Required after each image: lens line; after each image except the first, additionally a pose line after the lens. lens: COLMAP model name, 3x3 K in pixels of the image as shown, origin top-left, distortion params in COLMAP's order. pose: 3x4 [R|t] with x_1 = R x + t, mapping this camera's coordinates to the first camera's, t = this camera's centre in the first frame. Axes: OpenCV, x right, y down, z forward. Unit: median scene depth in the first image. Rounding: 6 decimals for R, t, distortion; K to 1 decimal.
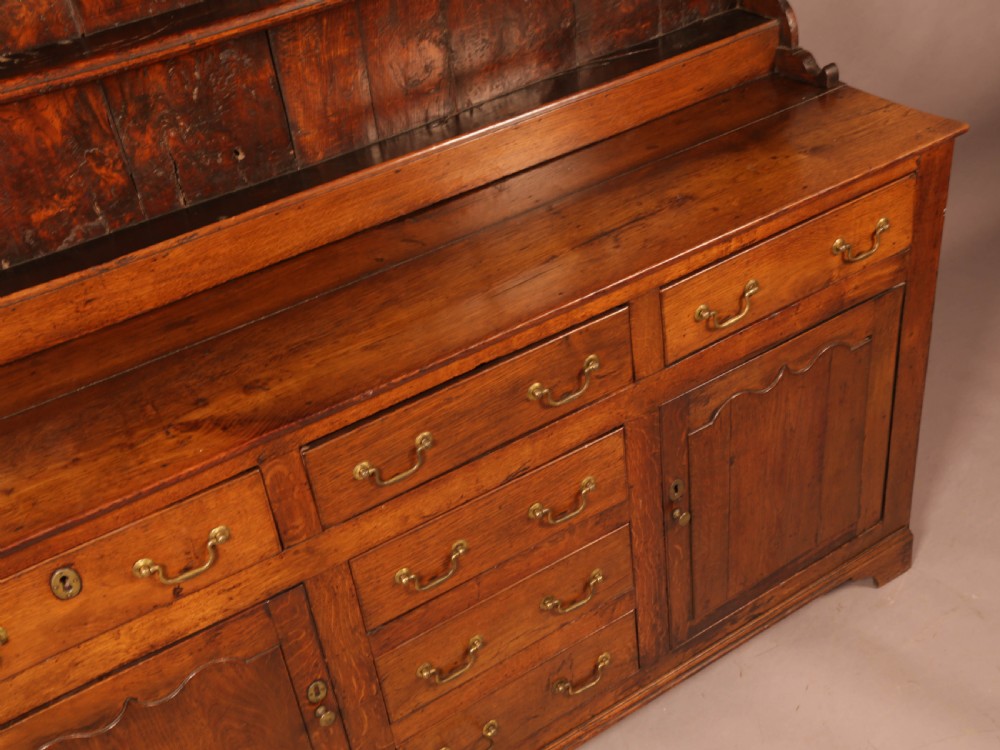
lens RADIAL K [[1197.5, 0, 499.1], [0, 1197.5, 376.6], [0, 0, 1]] dist [0.014469, 0.113120]
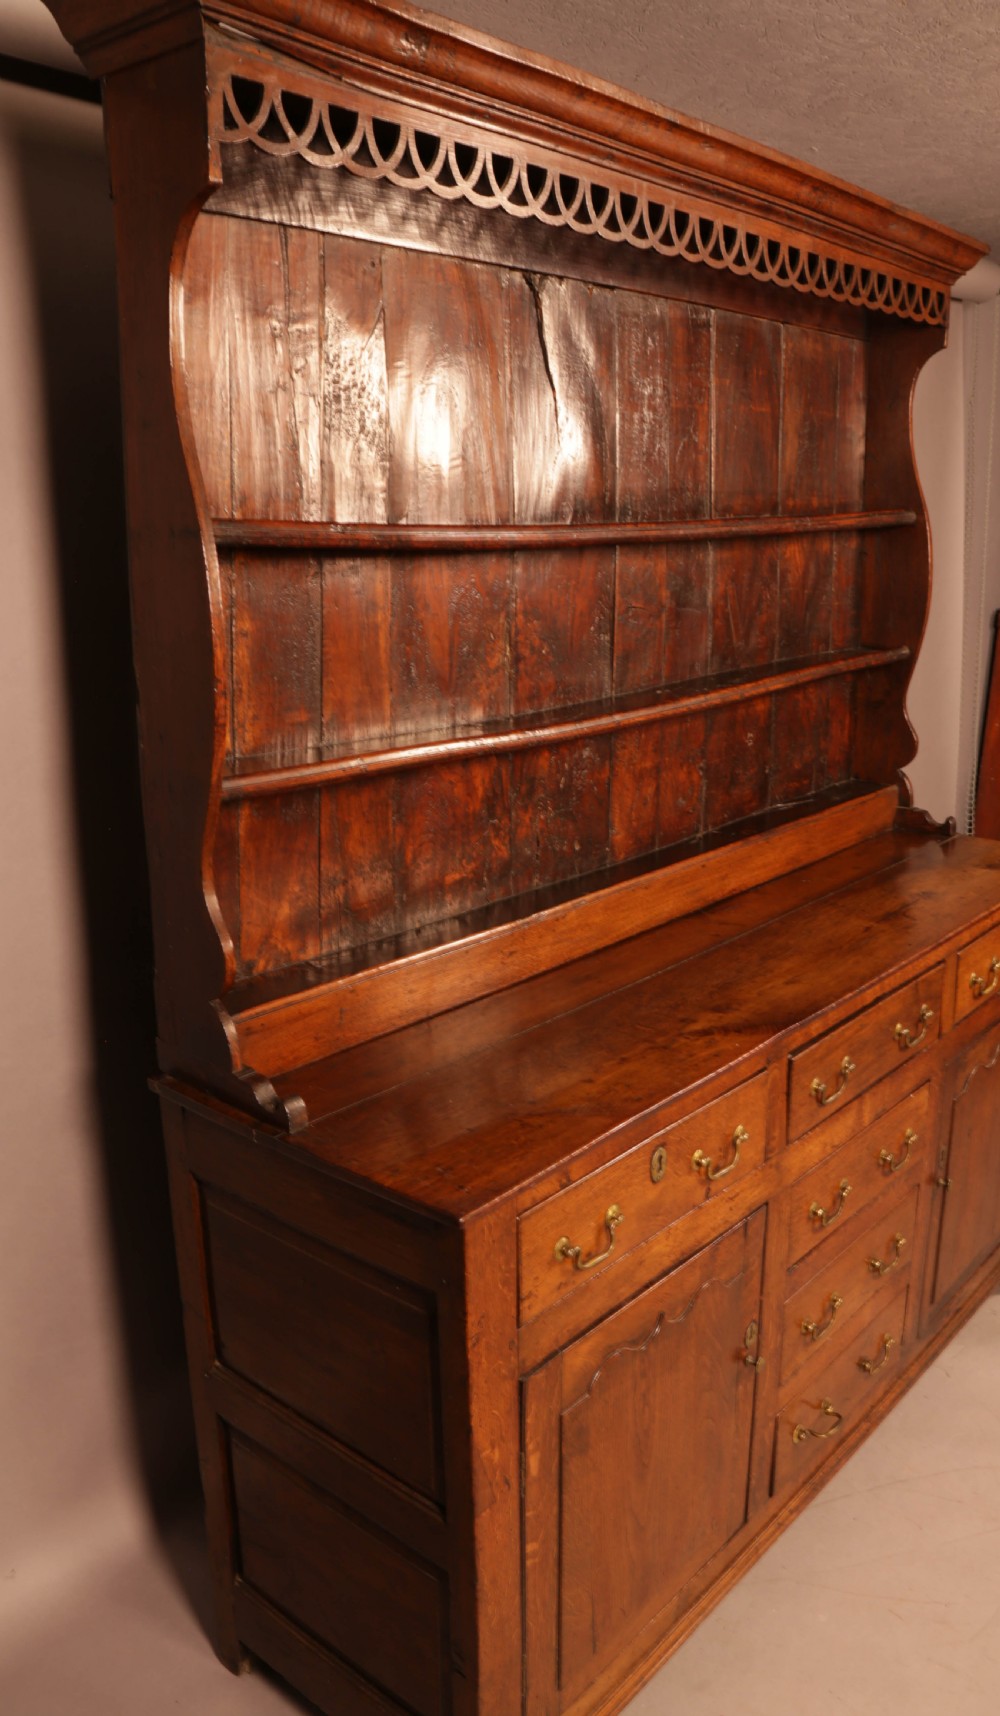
lens RADIAL K [[1328.1, 0, 495.3], [0, 1328.1, 865.6], [0, 0, 1]] dist [-0.129634, 0.089171]
pose [[0.952671, 0.028735, 0.302641, -0.677845], [0.082316, 0.933950, -0.347795, 0.252711], [-0.292645, 0.356246, 0.887382, -0.031121]]
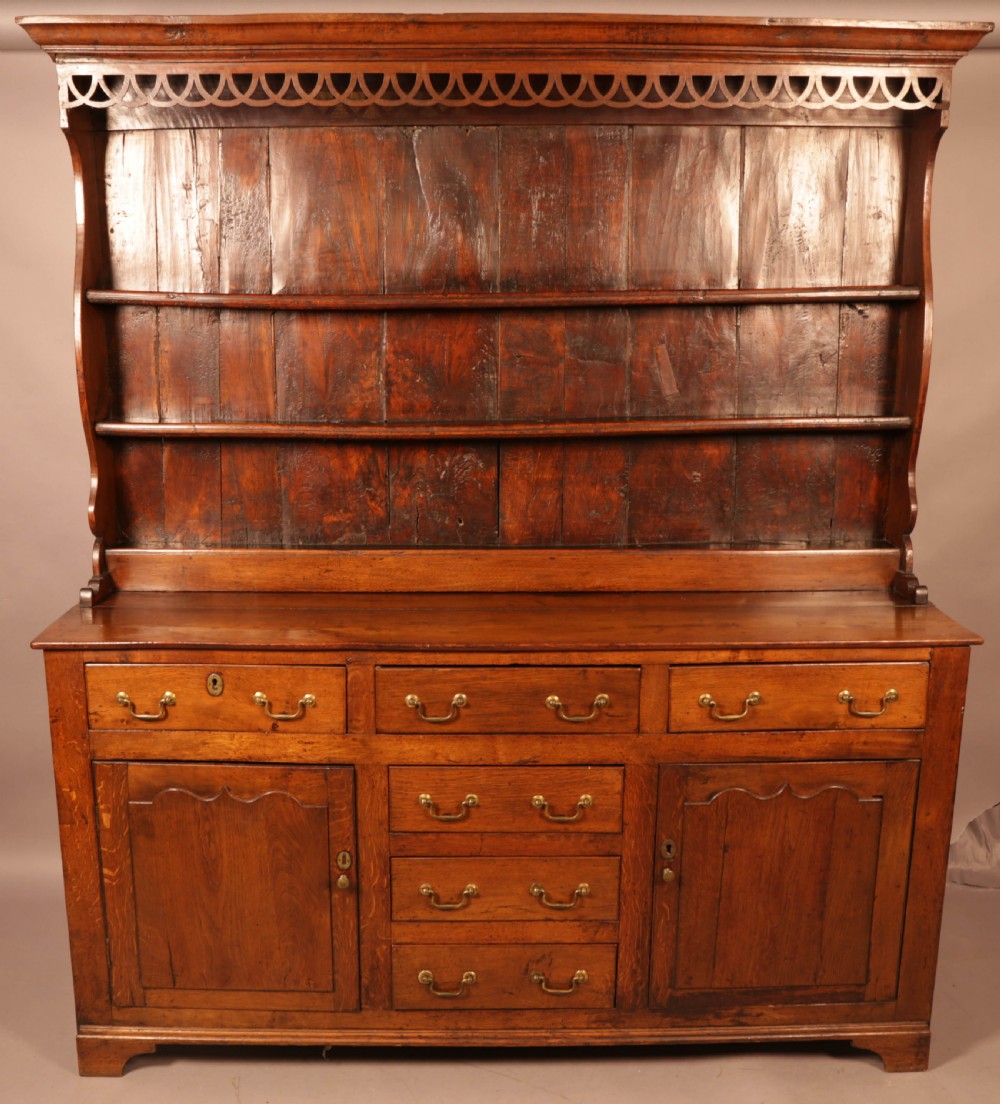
lens RADIAL K [[1210.6, 0, 470.5], [0, 1210.6, 554.5], [0, 0, 1]] dist [-0.103671, 0.070581]
pose [[0.842708, 0.226156, -0.488566, 0.571626], [-0.382990, 0.889615, -0.248805, 0.235124], [0.378367, 0.396785, 0.836301, -0.261857]]
